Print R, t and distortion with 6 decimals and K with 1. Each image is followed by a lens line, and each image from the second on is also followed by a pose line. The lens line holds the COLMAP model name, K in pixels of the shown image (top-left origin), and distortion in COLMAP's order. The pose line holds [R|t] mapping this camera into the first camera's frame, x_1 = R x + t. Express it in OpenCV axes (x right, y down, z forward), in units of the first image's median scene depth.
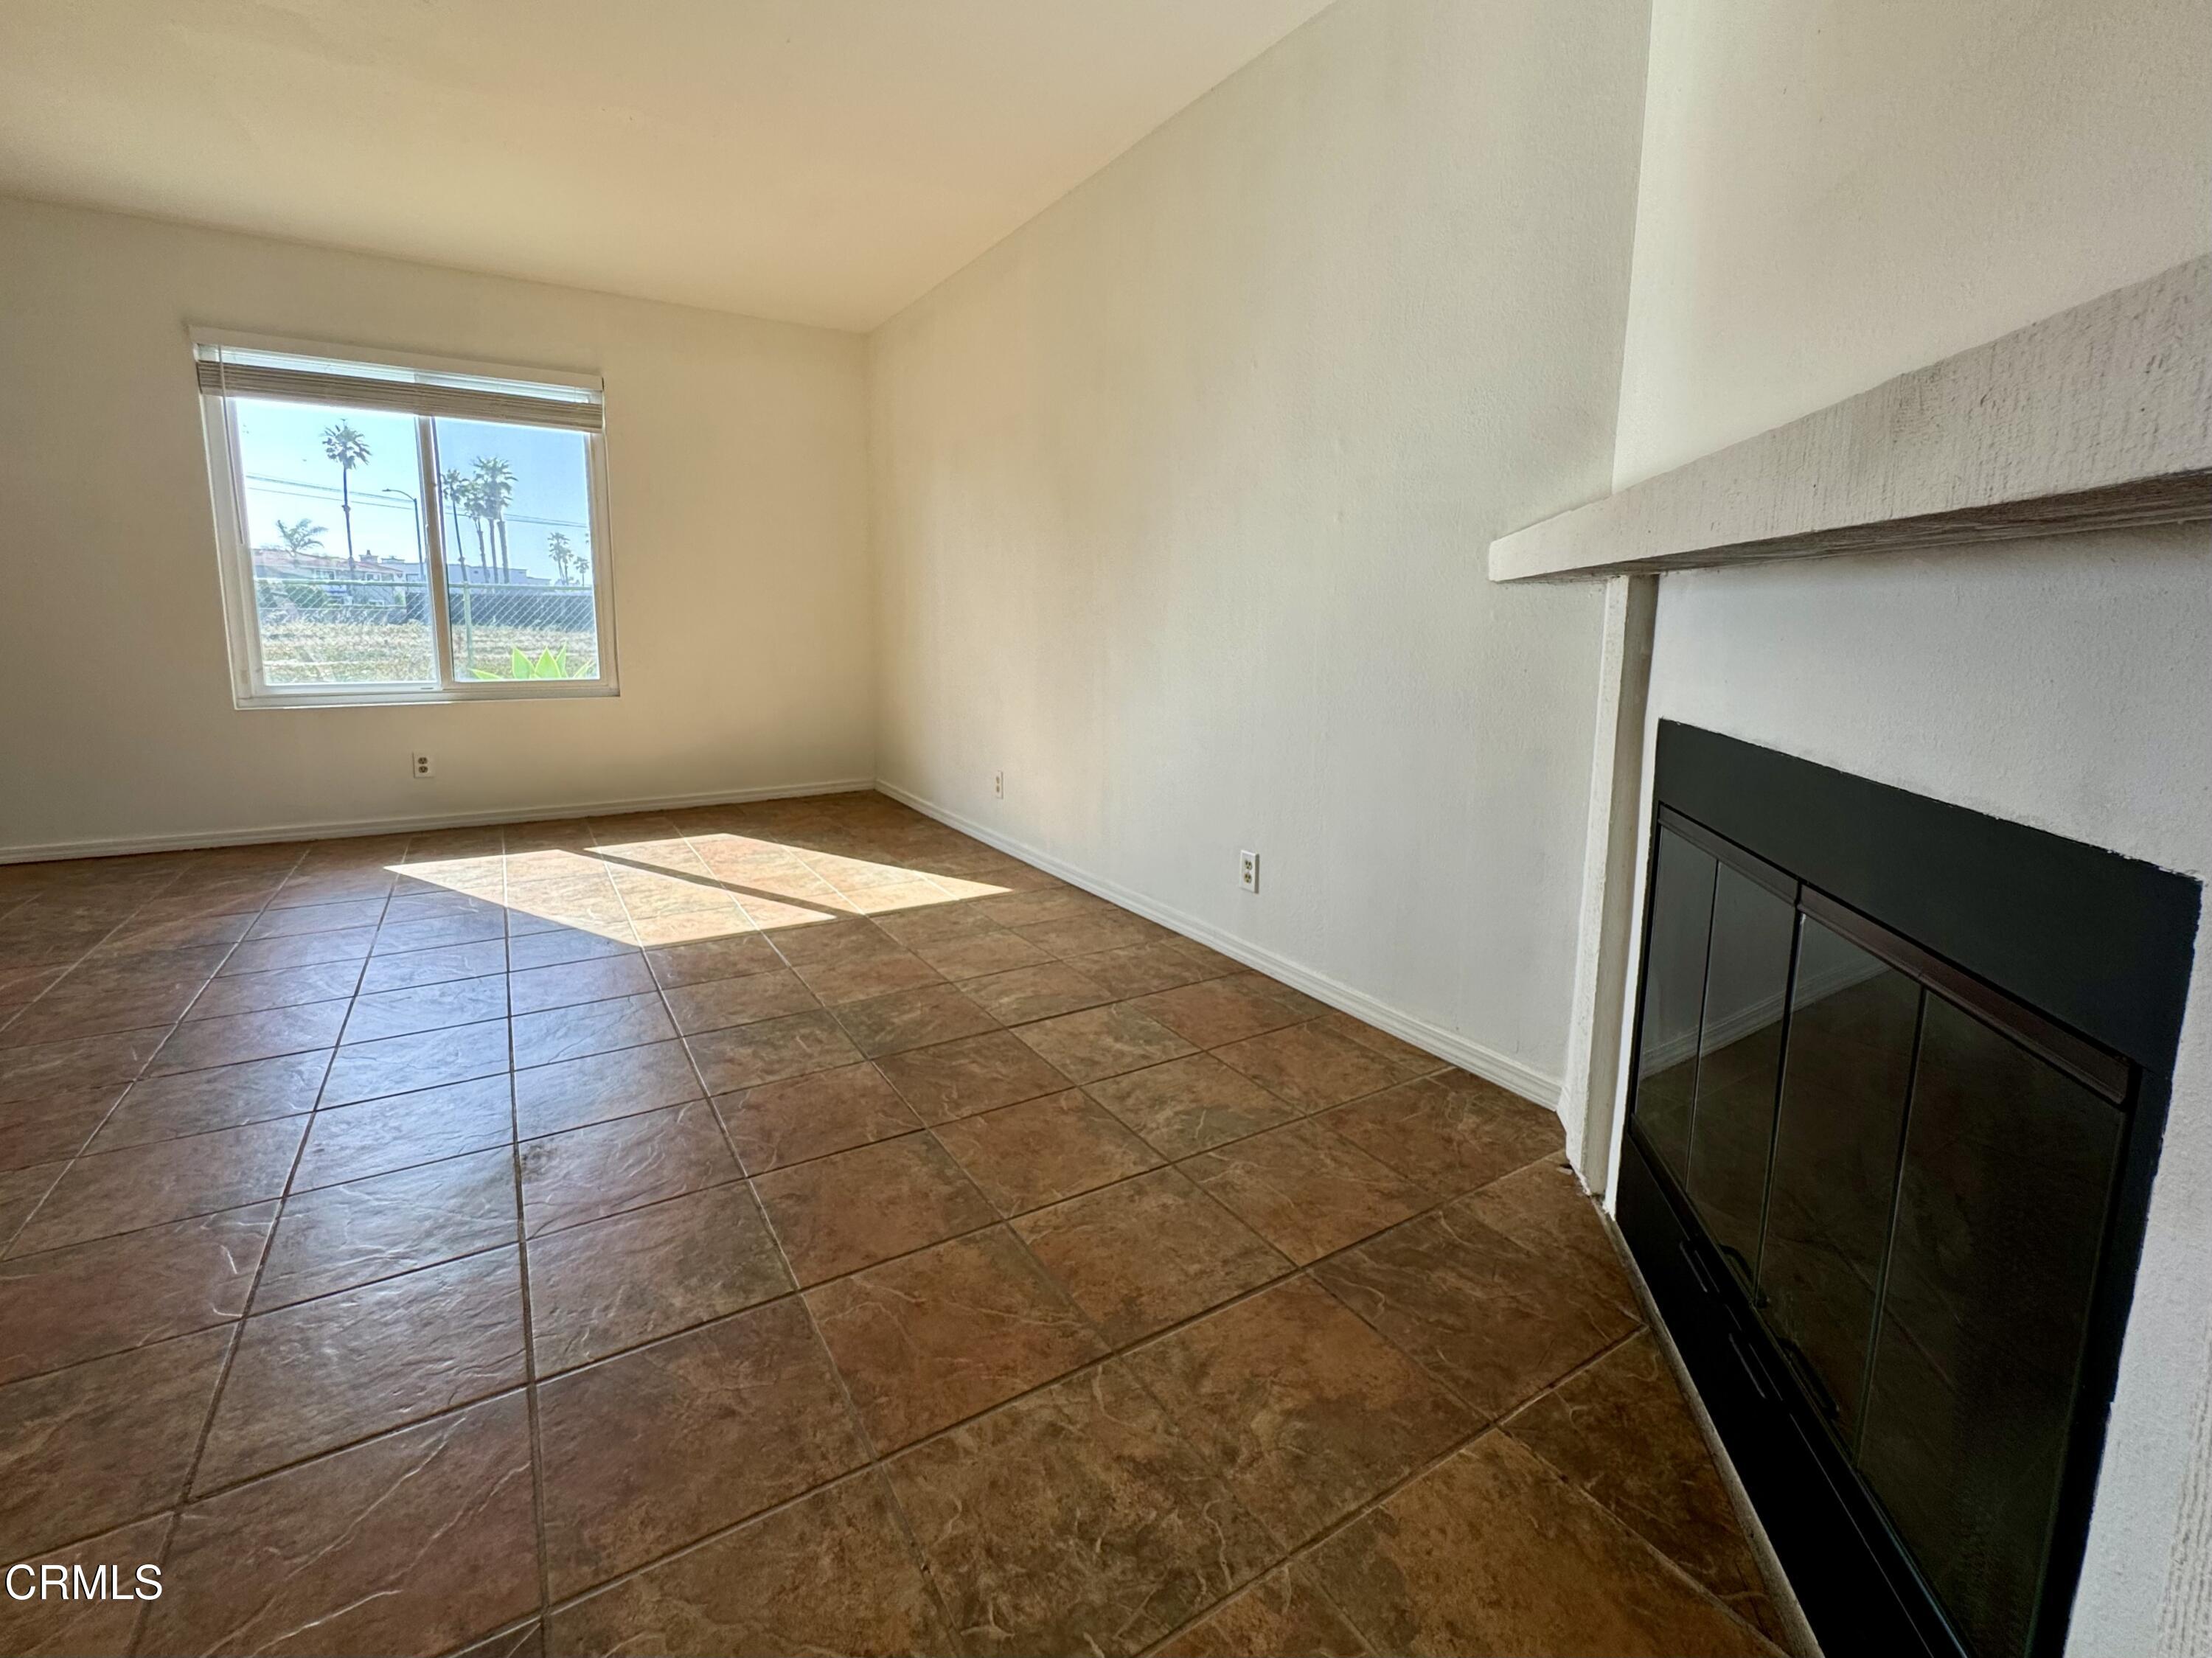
lens RADIAL K [[1001.0, 0, 1132.6], [0, 1001.0, 771.6], [0, 0, 1]] dist [-0.000882, 0.000093]
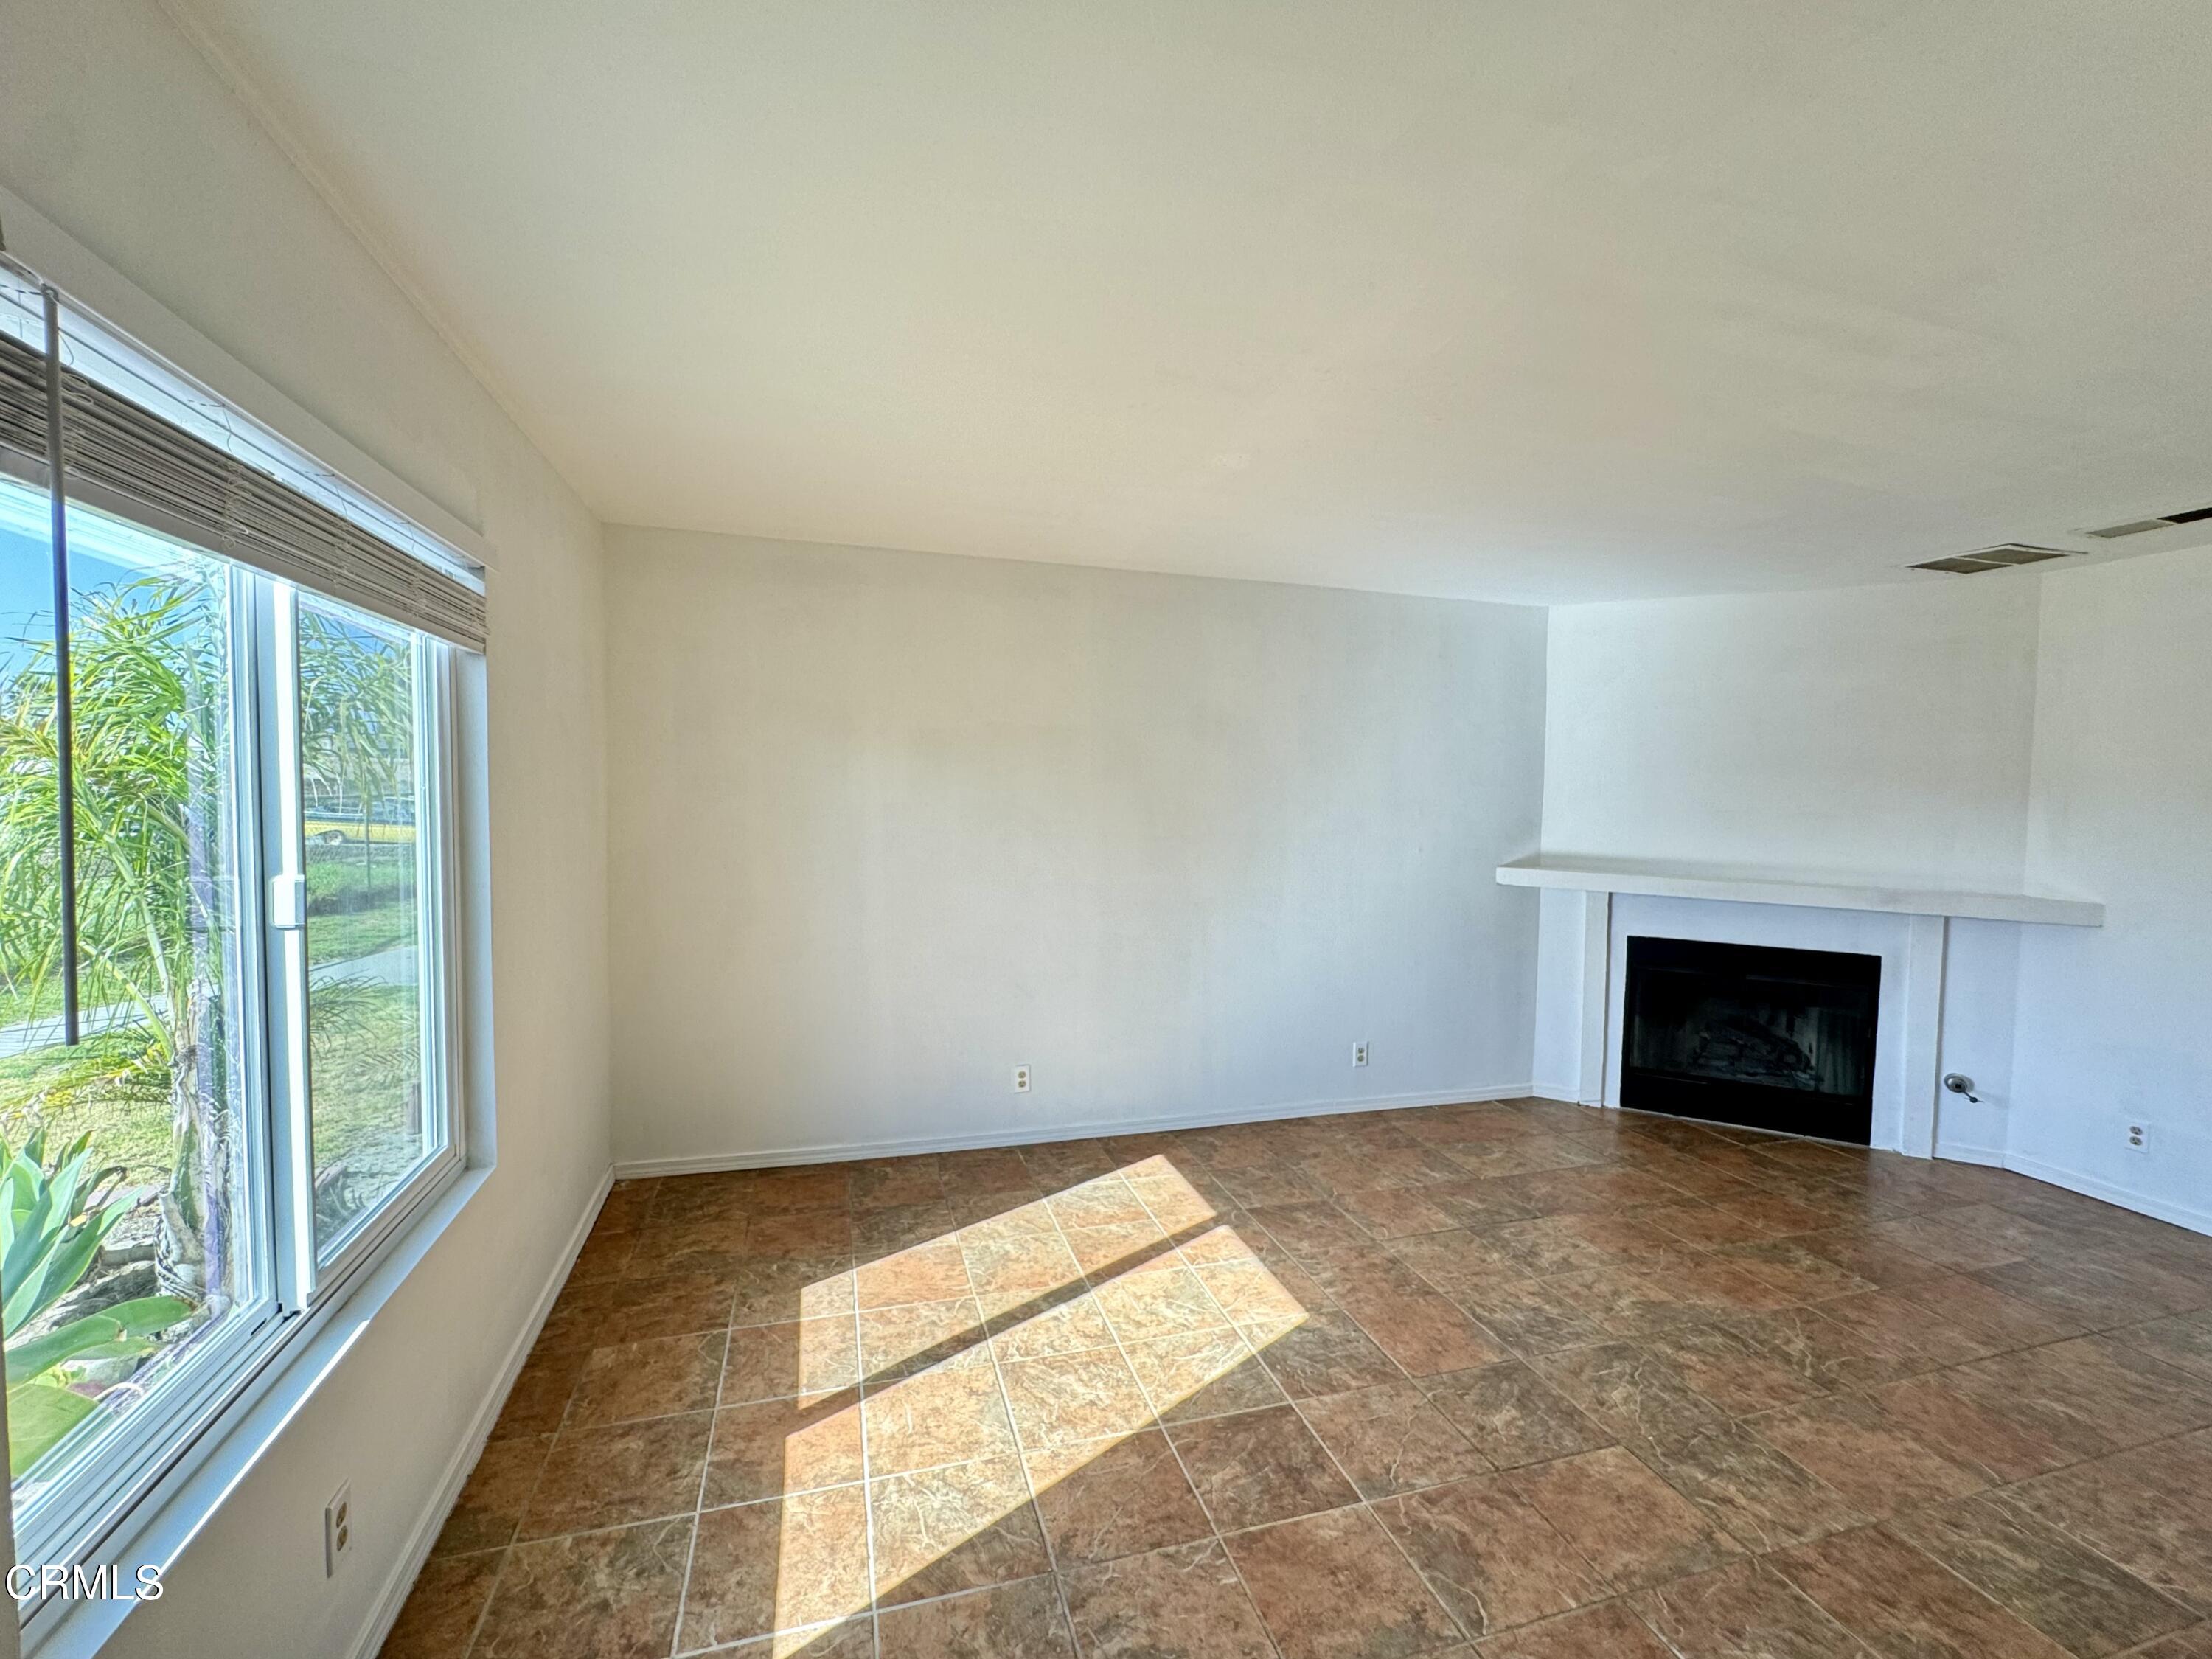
lens RADIAL K [[941.4, 0, 1118.5], [0, 941.4, 826.1], [0, 0, 1]] dist [-0.001194, -0.000556]
pose [[0.253955, -0.049498, 0.965949, -1.588536], [0.126926, 0.991759, 0.017451, -0.381359], [-0.958852, 0.118172, 0.258145, 1.014579]]
